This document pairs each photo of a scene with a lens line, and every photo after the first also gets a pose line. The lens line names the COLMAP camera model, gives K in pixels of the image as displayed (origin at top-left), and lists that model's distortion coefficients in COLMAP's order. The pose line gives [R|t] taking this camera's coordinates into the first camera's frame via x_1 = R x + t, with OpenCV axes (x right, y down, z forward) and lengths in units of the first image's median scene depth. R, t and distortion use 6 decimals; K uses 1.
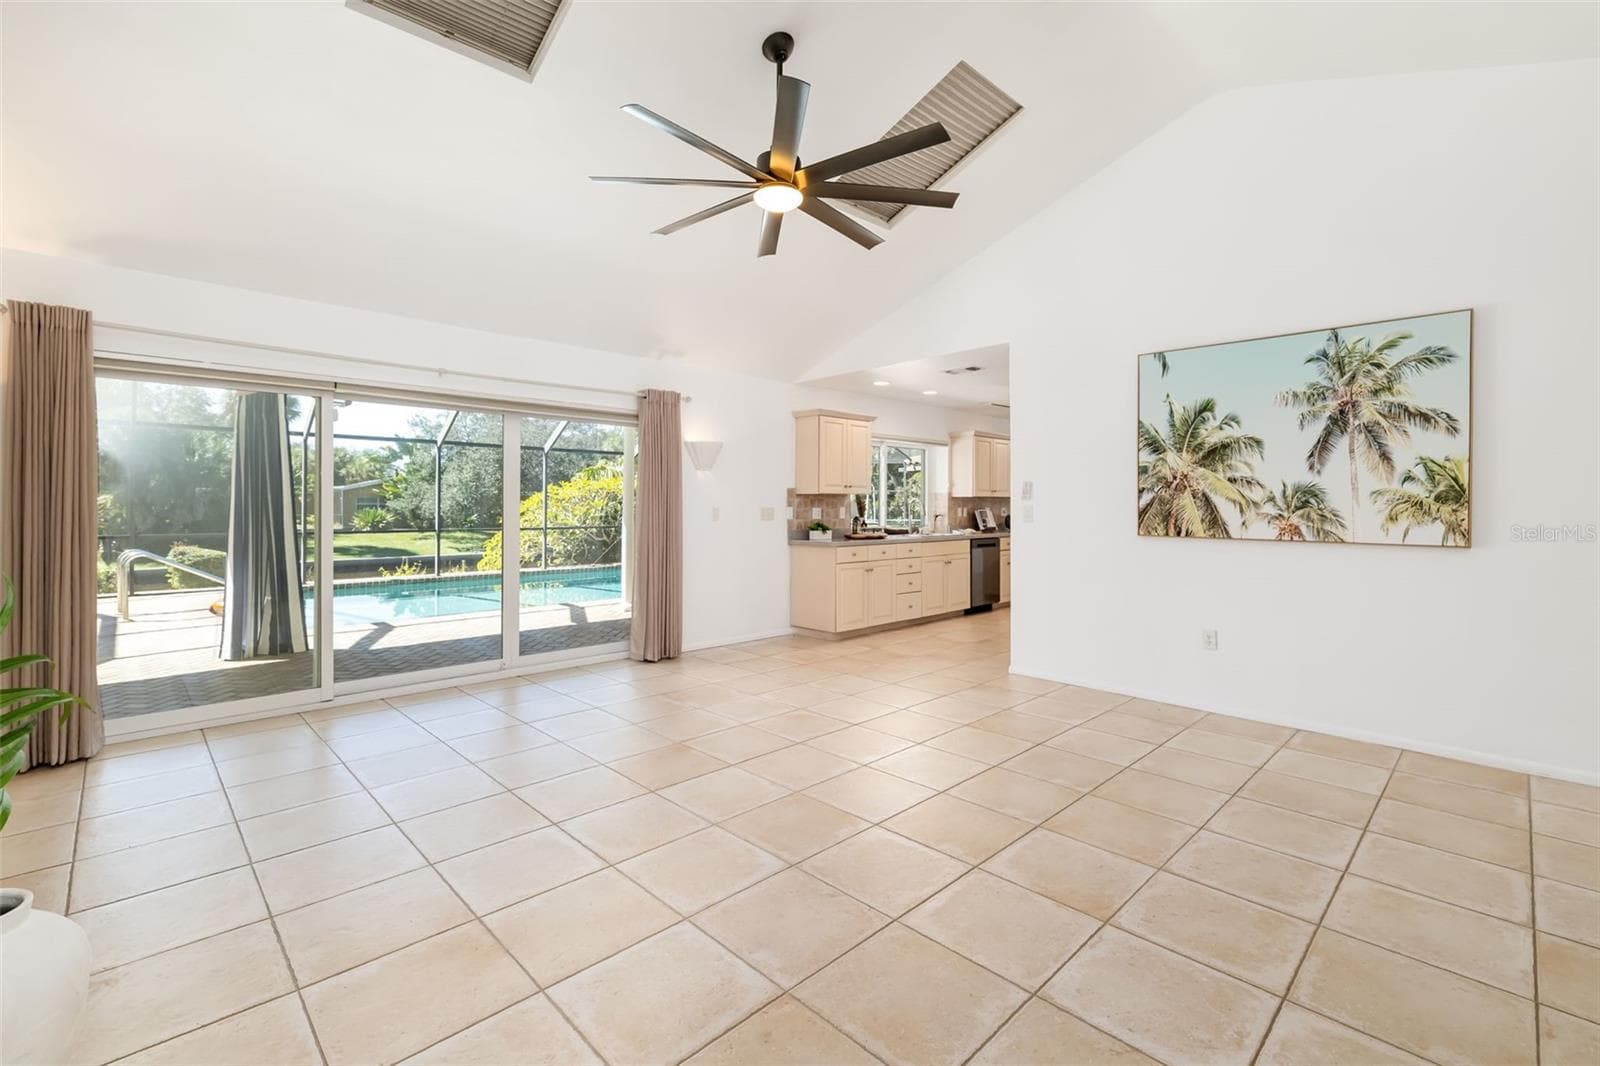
lens RADIAL K [[695.3, 0, 798.8], [0, 695.3, 502.4], [0, 0, 1]] dist [0.000336, 0.000041]
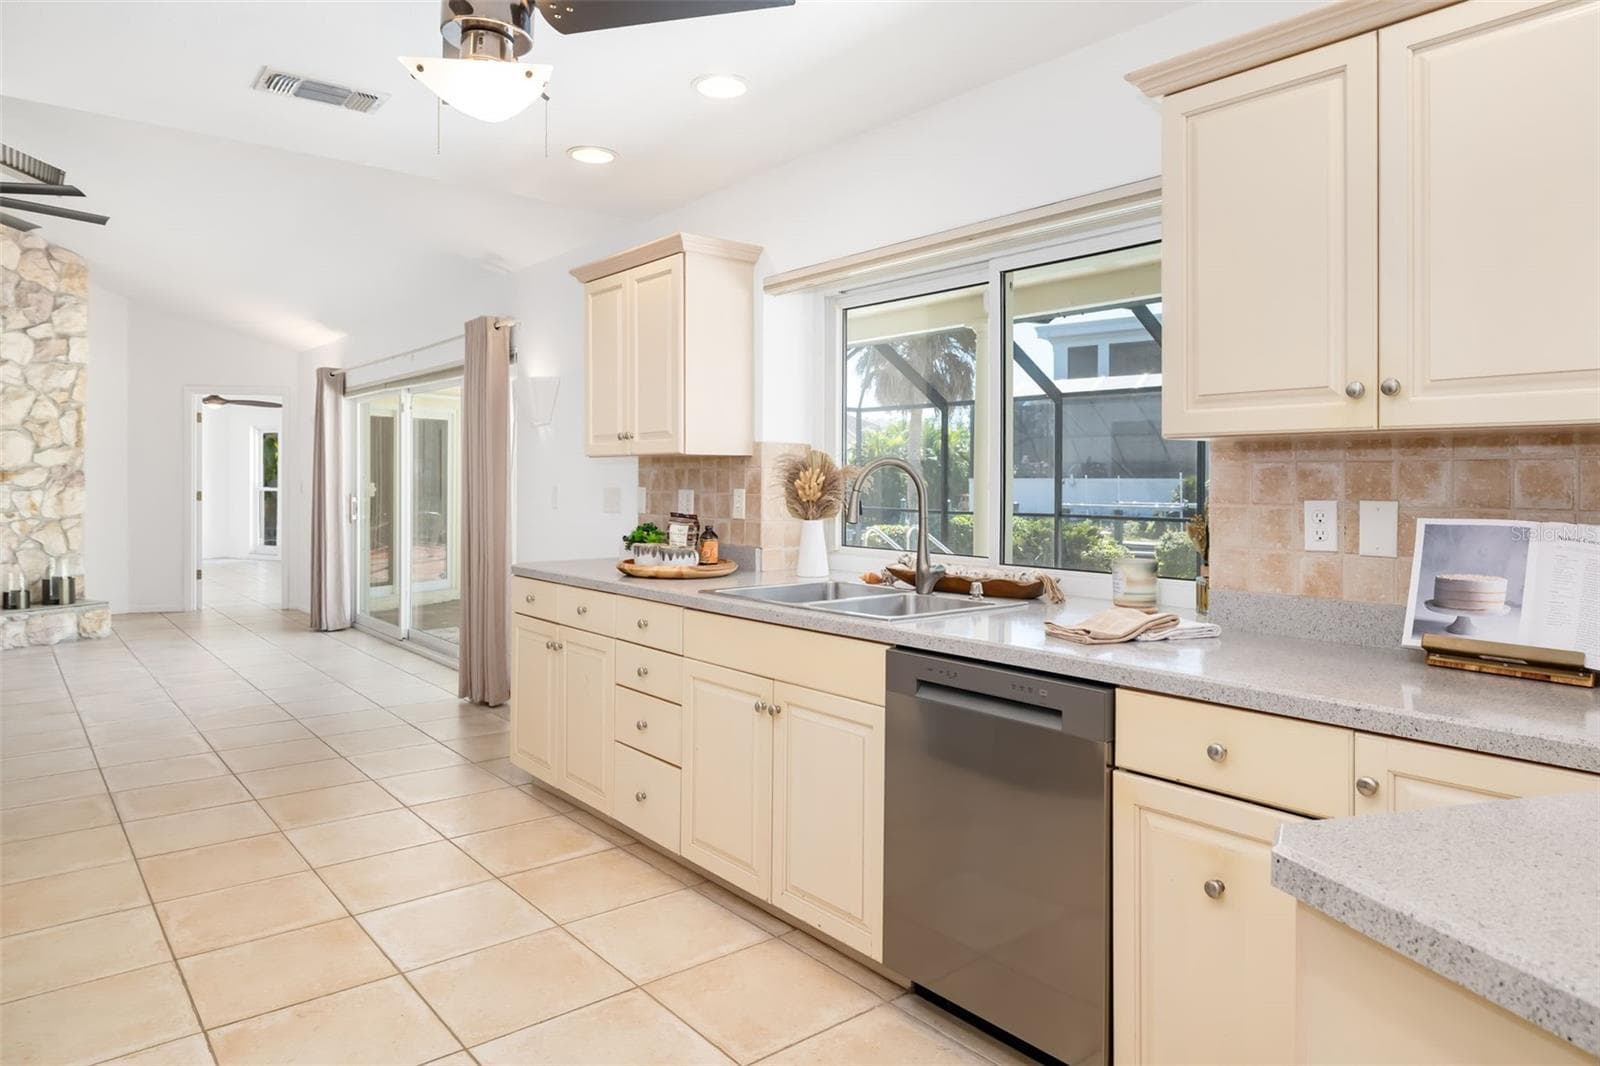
lens RADIAL K [[956.1, 0, 796.3], [0, 956.1, 492.7], [0, 0, 1]] dist [0.025086, 0.000429]
pose [[-0.059329, 0.009858, -0.998190, 0.541475], [-0.000223, 0.999951, 0.009889, 0.003714], [0.998238, 0.000810, -0.059324, 0.990850]]
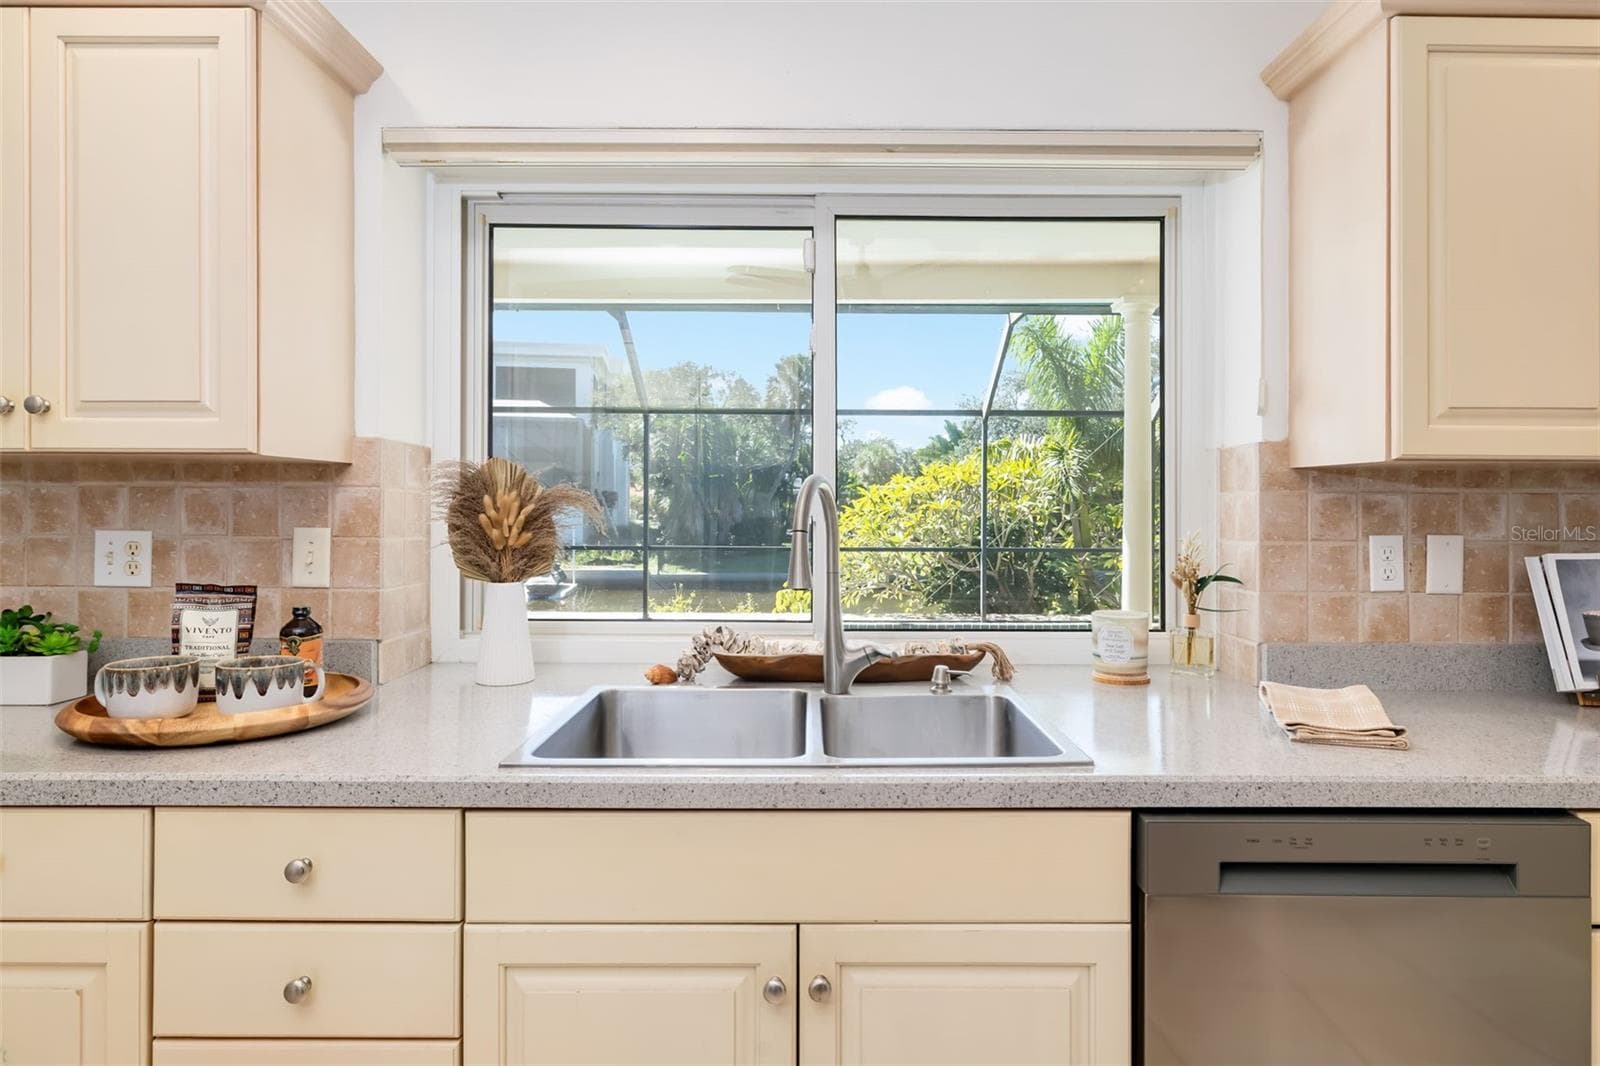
lens RADIAL K [[921.1, 0, 805.3], [0, 921.1, 505.7], [0, 0, 1]] dist [0.000511, -0.000372]
pose [[0.726007, 0.001434, -0.687686, 0.314329], [-0.000267, 0.999998, 0.001804, 0.000543], [0.687688, -0.001126, 0.726006, 0.848218]]
